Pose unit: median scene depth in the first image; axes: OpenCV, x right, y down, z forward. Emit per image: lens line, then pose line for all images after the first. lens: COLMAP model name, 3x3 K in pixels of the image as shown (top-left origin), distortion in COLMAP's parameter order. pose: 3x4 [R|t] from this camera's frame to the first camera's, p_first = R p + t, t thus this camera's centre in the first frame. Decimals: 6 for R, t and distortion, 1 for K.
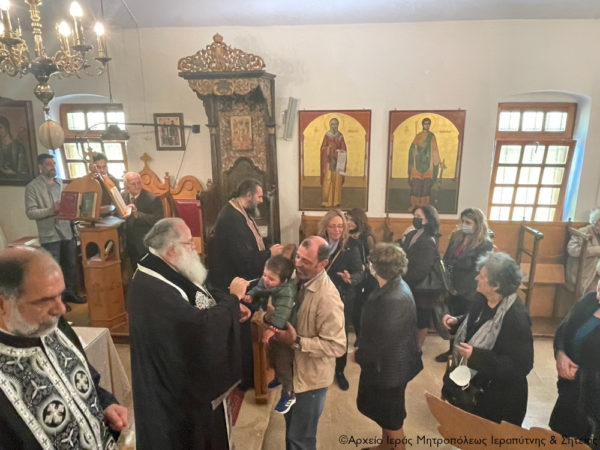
lens RADIAL K [[430.1, 0, 301.1], [0, 430.1, 227.0], [0, 0, 1]] dist [-0.002292, -0.004139]
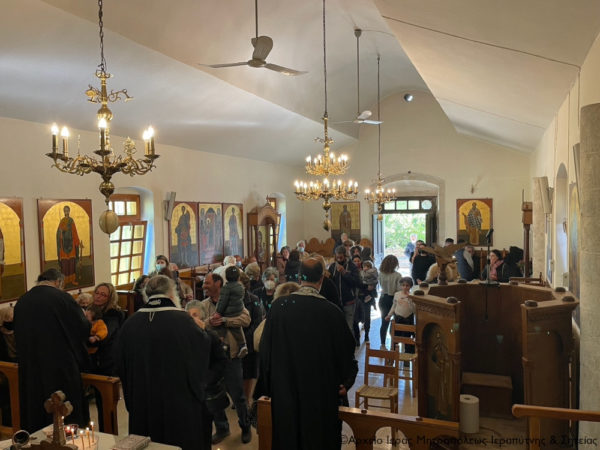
lens RADIAL K [[503.3, 0, 297.7], [0, 503.3, 226.5], [0, 0, 1]] dist [0.065541, -0.004512]
pose [[0.298809, -0.041433, 0.953413, -0.798396], [0.230030, 0.972727, -0.029821, -0.019102], [-0.926174, 0.228225, 0.300191, 0.042118]]
